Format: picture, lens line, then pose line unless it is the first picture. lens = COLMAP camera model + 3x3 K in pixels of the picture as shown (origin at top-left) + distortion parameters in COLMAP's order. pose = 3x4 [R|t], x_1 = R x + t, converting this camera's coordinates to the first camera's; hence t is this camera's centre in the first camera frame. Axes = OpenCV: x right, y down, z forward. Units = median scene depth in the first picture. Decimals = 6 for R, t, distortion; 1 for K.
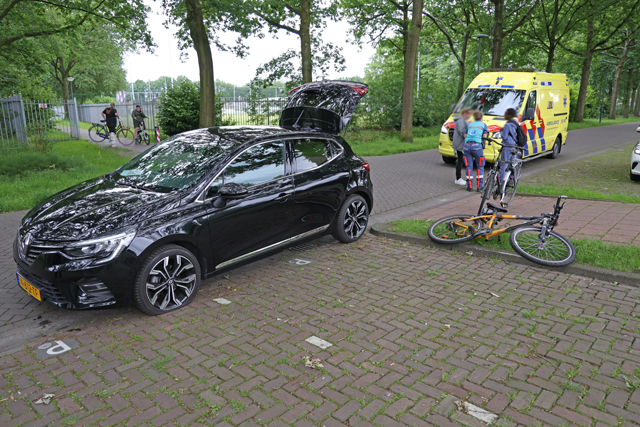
lens RADIAL K [[477.1, 0, 321.1], [0, 477.1, 217.0], [0, 0, 1]] dist [-0.012512, 0.006045]
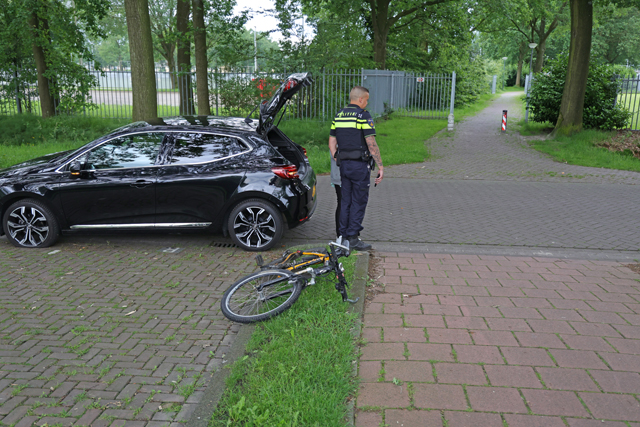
lens RADIAL K [[596.7, 0, 320.0], [0, 596.7, 214.3], [0, 0, 1]] dist [0.002930, 0.000000]
pose [[0.623260, 0.183930, -0.760077, 1.060257], [-0.198512, 0.977322, 0.073722, -0.133309], [0.756400, 0.104936, 0.645637, 0.378340]]
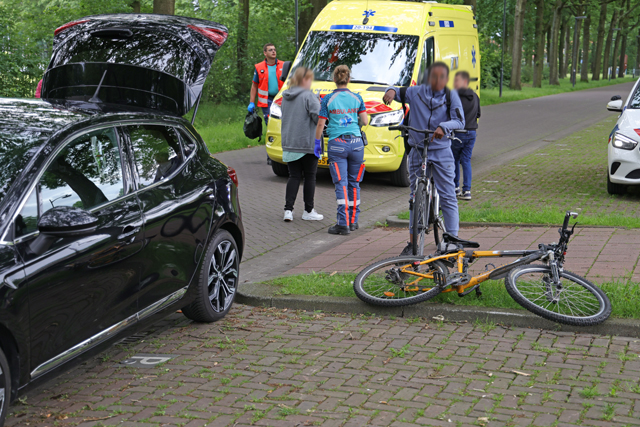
lens RADIAL K [[1060.9, 0, 319.1], [0, 1060.9, 214.0], [0, 0, 1]] dist [0.296956, 0.000000]
pose [[0.932456, -0.039453, 0.359124, -0.263575], [0.070550, 0.994767, -0.073896, 0.033141], [-0.354329, 0.094241, 0.930360, -0.152606]]
